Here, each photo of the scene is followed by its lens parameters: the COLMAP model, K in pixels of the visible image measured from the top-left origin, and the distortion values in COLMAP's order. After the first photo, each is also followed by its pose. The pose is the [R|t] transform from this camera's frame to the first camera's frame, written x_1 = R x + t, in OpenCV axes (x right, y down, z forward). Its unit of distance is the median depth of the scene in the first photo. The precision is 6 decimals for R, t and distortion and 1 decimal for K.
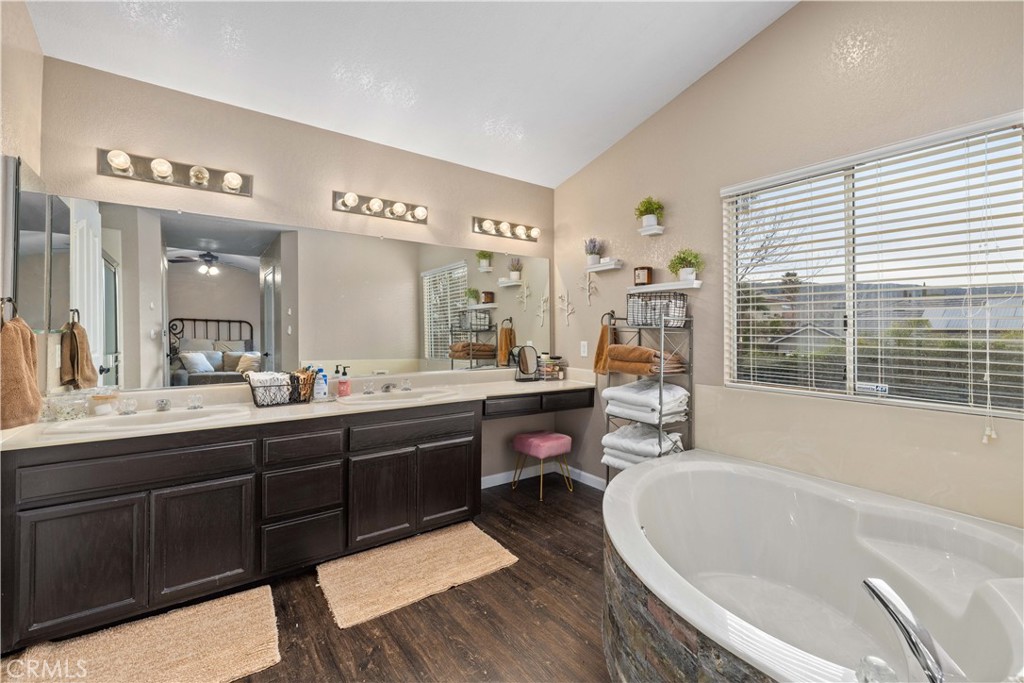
lens RADIAL K [[431.7, 0, 512.0], [0, 431.7, 330.7], [0, 0, 1]] dist [-0.001456, -0.000353]
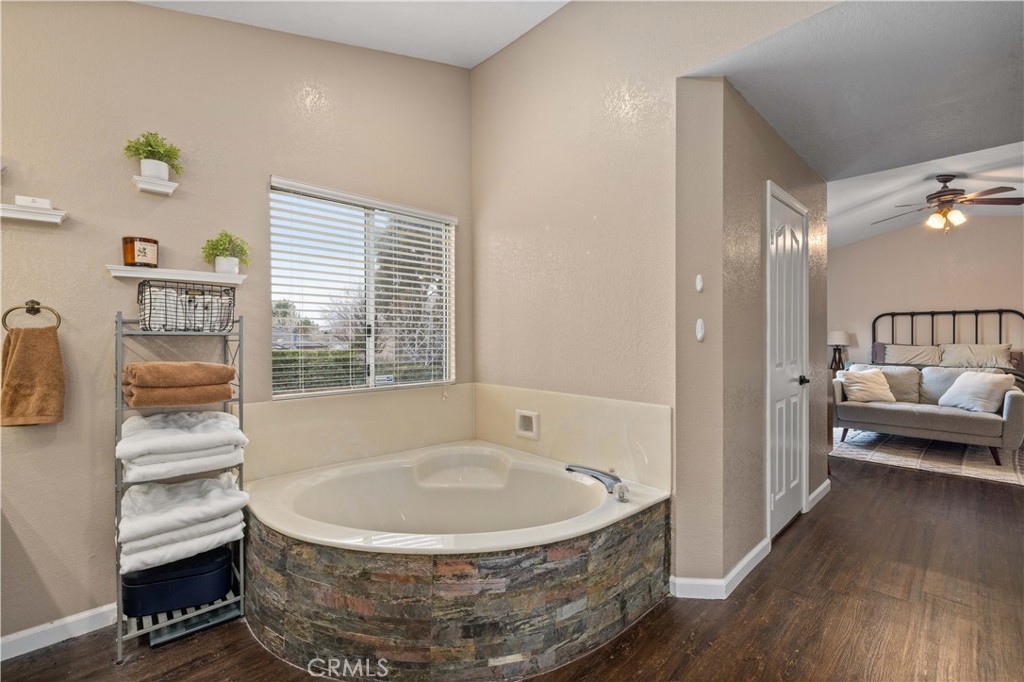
lens RADIAL K [[431.7, 0, 512.4], [0, 431.7, 340.2], [0, 0, 1]] dist [-0.001456, -0.000353]
pose [[-0.111245, -0.013832, 0.993697, -0.427517], [0.002679, 0.999895, 0.014218, -0.005606], [-0.993789, 0.004243, -0.111196, 0.585404]]
